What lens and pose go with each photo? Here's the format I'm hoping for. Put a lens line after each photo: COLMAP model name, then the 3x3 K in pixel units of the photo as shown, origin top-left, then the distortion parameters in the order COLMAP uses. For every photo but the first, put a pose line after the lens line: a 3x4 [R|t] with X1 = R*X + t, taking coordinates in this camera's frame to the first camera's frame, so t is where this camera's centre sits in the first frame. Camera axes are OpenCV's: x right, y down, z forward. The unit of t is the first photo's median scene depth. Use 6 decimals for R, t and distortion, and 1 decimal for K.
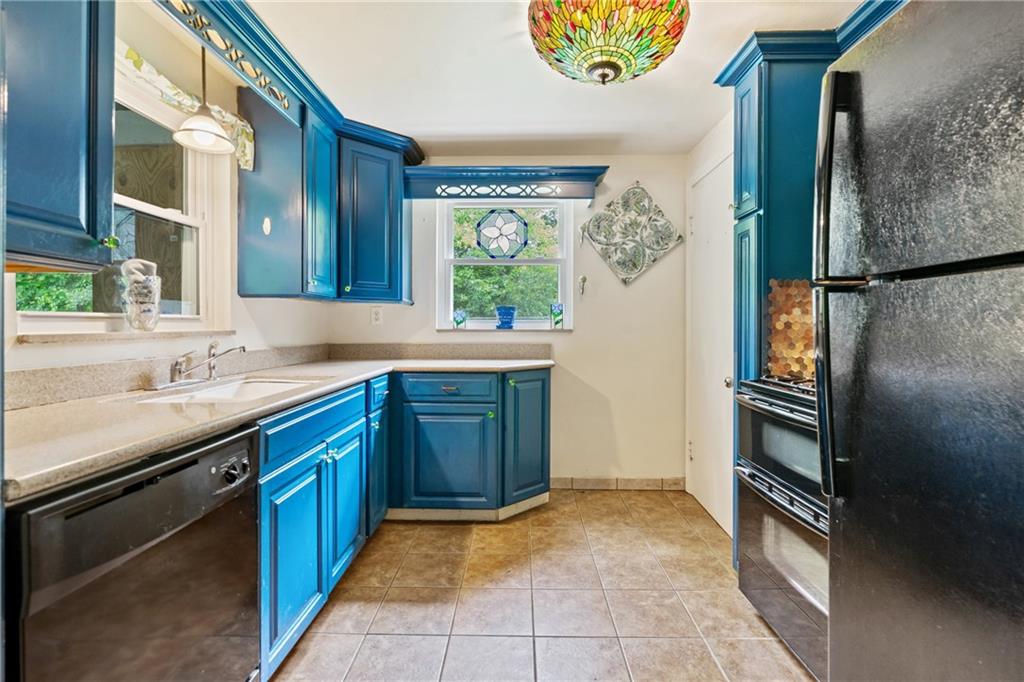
lens RADIAL K [[467.0, 0, 515.5], [0, 467.0, 332.0], [0, 0, 1]] dist [-0.003229, 0.000149]
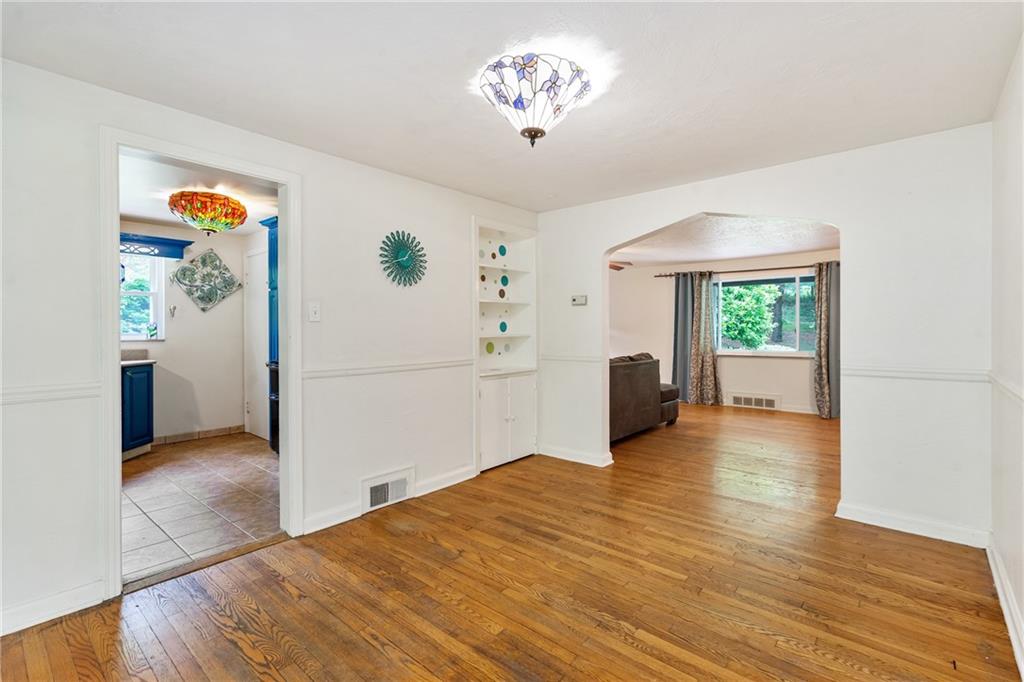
lens RADIAL K [[467.0, 0, 511.9], [0, 467.0, 331.3], [0, 0, 1]] dist [-0.003229, 0.000149]
pose [[0.637917, -0.005374, 0.770086, -0.333302], [0.010257, 0.999946, -0.001519, -0.018591], [-0.770037, 0.008868, 0.637938, -0.868285]]
